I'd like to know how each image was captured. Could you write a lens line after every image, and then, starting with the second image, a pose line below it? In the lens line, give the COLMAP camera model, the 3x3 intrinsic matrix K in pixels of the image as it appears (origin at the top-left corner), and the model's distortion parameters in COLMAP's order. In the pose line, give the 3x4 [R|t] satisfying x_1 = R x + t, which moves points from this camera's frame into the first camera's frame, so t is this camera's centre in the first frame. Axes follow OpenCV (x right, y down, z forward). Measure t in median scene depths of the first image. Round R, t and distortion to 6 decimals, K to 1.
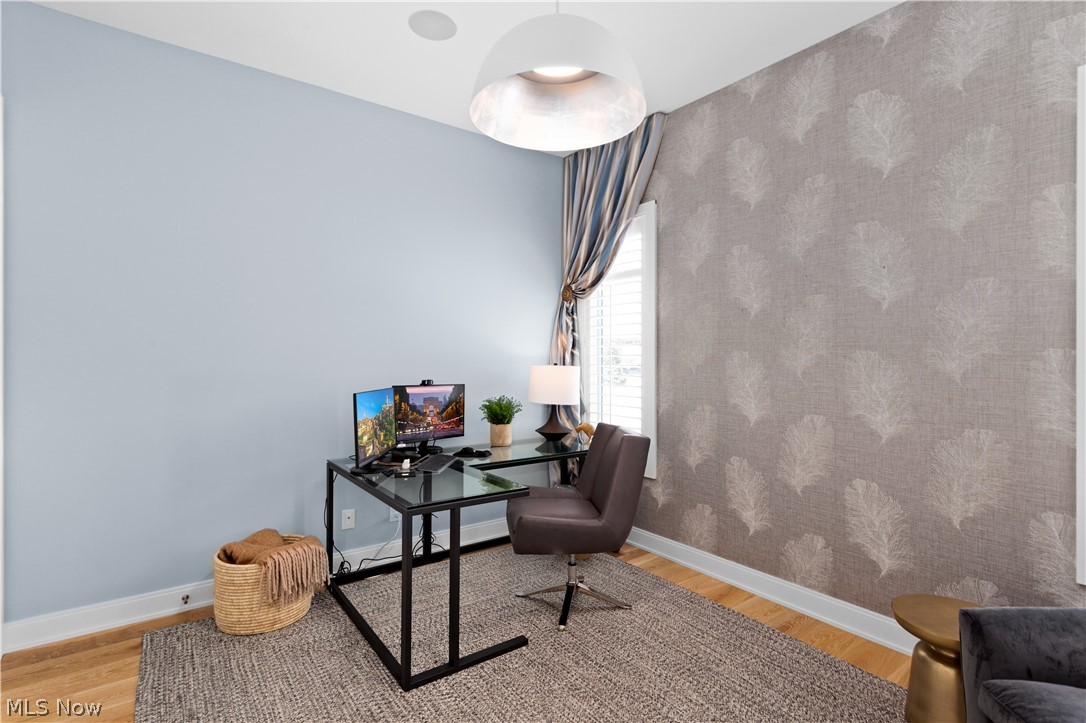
lens RADIAL K [[533.1, 0, 545.7], [0, 533.1, 355.4], [0, 0, 1]] dist [-0.000227, 0.000859]
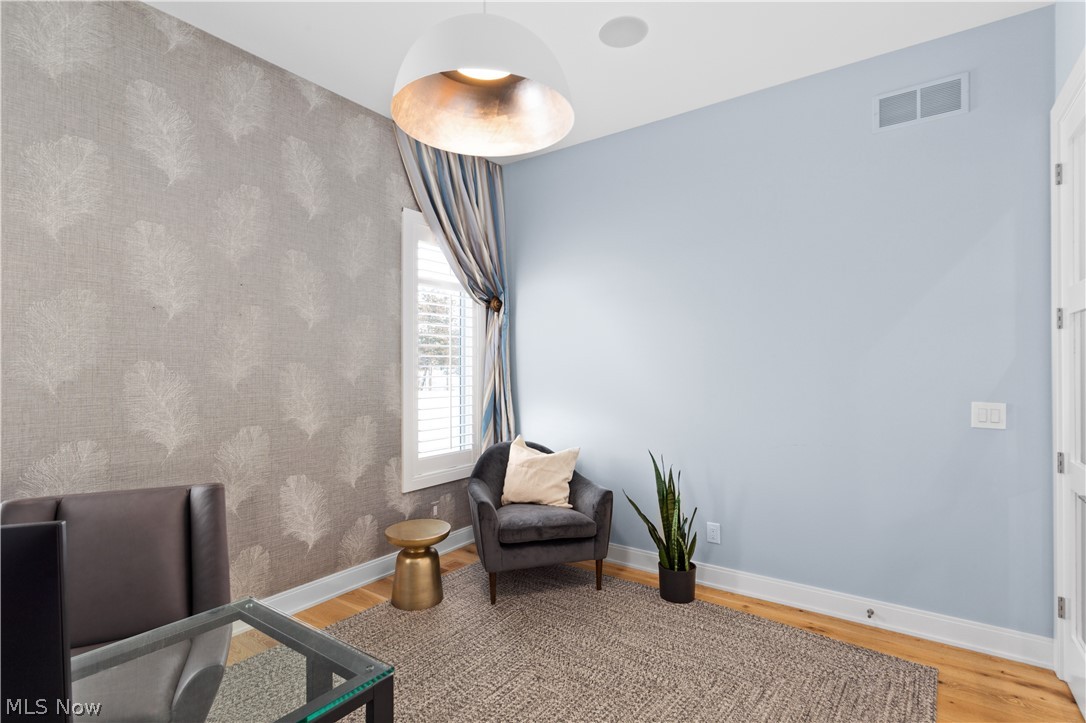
lens RADIAL K [[517.4, 0, 543.8], [0, 517.4, 362.2], [0, 0, 1]] dist [-0.000514, 0.000163]
pose [[-0.312388, 0.003936, 0.949947, -0.622196], [-0.005401, 0.999968, -0.005920, -0.005741], [-0.949939, -0.006980, -0.312356, 0.835485]]
